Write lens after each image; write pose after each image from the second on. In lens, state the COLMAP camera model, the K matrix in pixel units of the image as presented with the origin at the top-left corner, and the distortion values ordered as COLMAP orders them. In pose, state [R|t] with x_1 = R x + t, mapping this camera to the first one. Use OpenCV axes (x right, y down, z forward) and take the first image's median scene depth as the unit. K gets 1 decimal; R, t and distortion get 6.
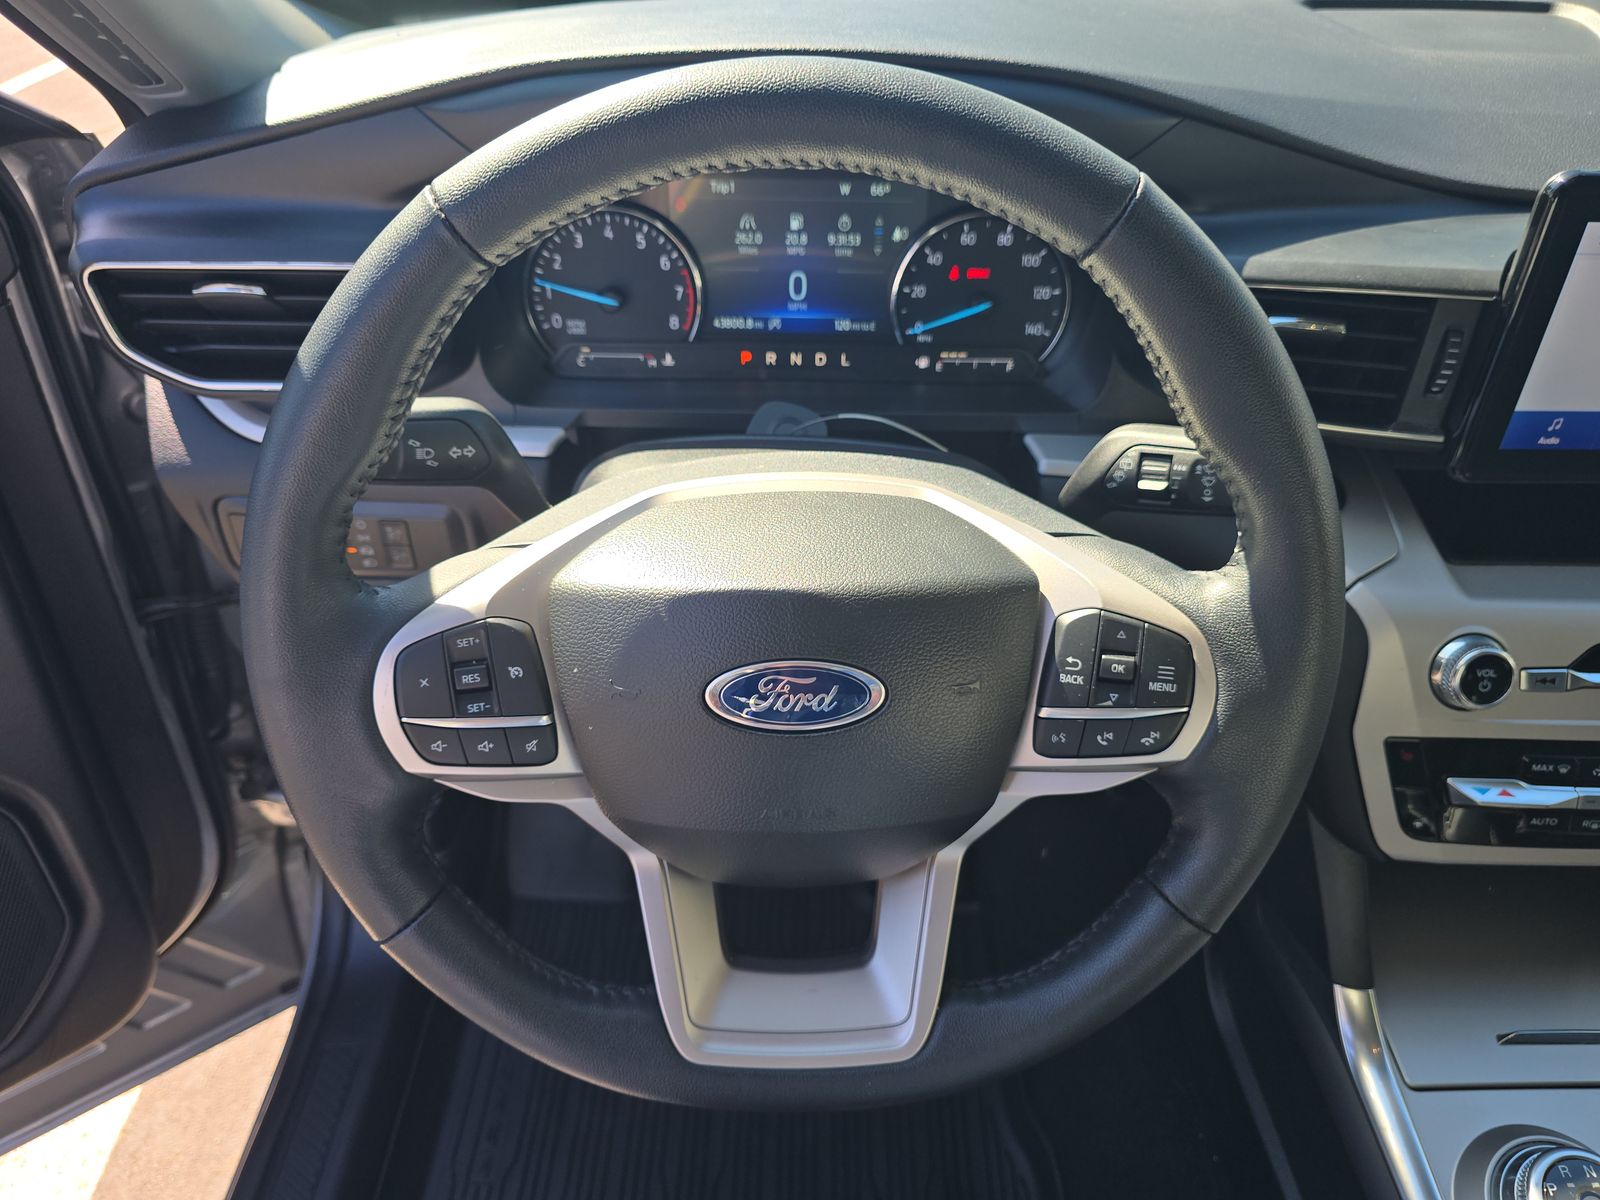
lens RADIAL K [[1131.7, 0, 800.0], [0, 1131.7, 600.0], [0, 0, 1]] dist [0.008141, -0.001503]
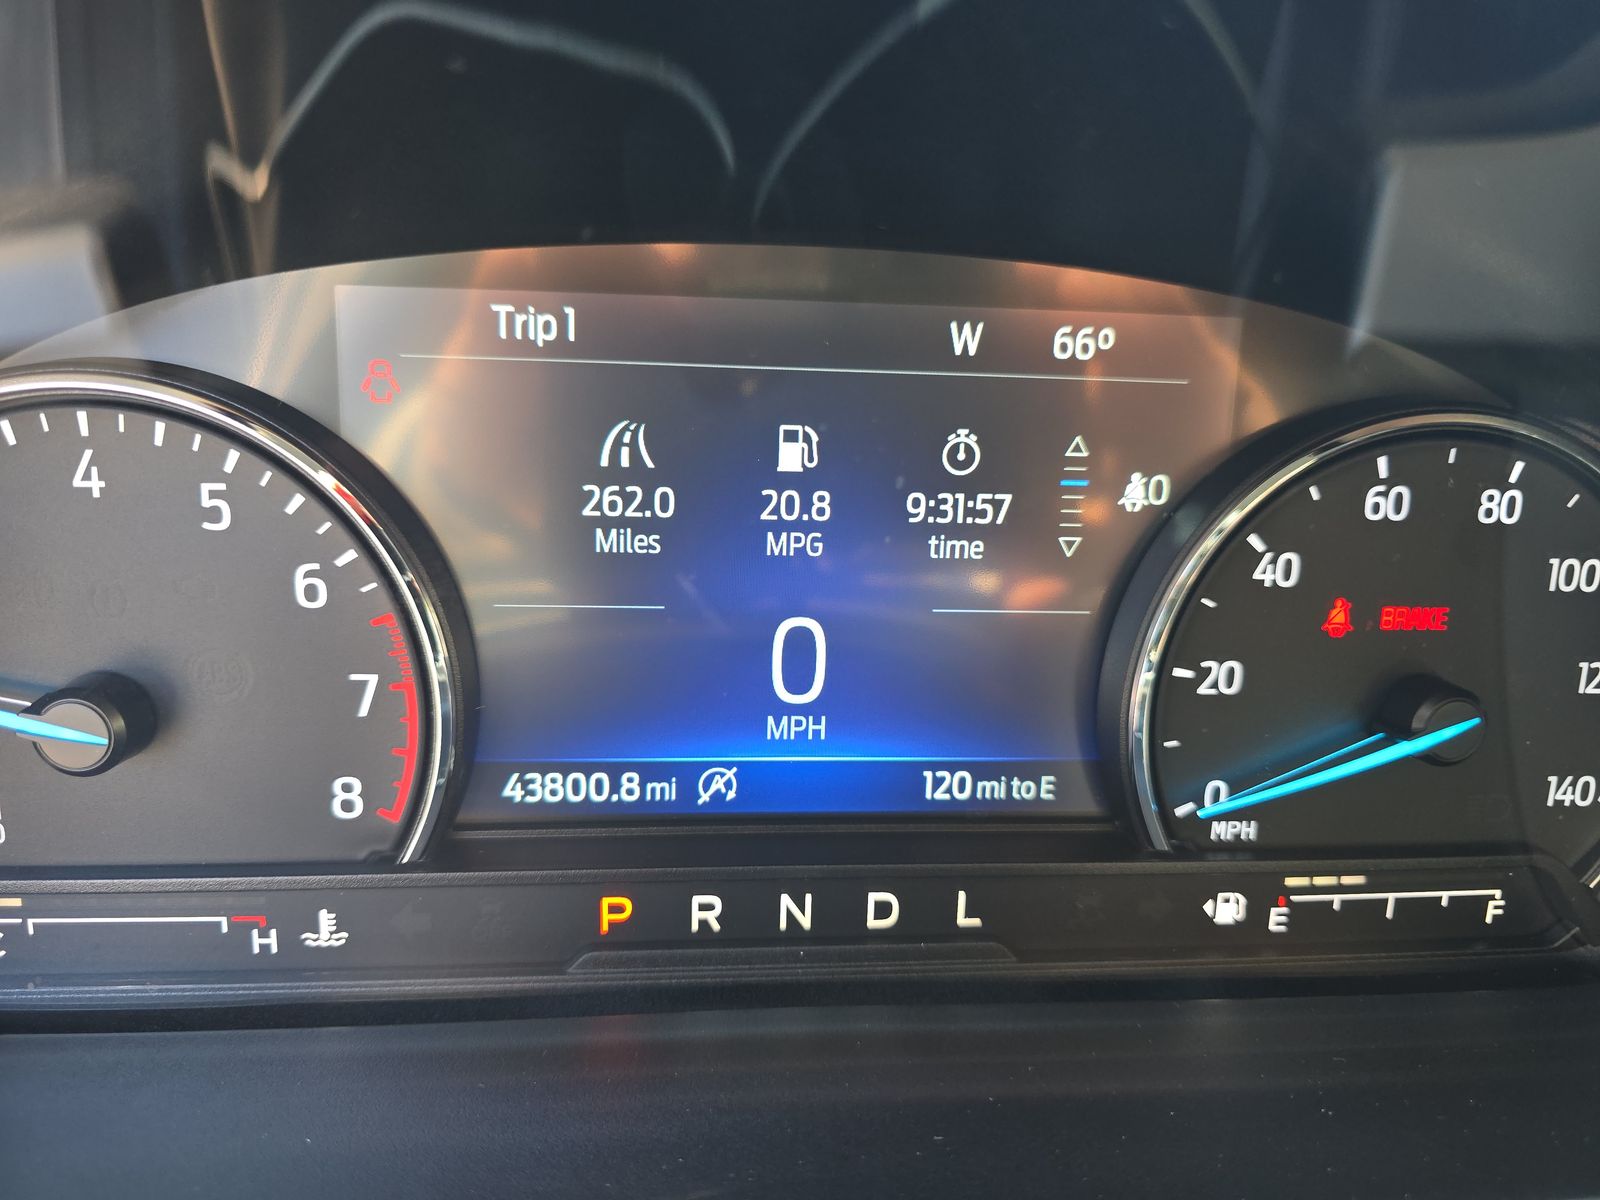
lens RADIAL K [[1131.7, 0, 800.0], [0, 1131.7, 600.0], [0, 0, 1]] dist [0.008141, -0.001503]
pose [[0.994241, -0.004945, 0.107056, -0.032632], [0.034570, 0.960334, -0.276701, -0.211947], [-0.101441, 0.278809, 0.954974, 0.718605]]
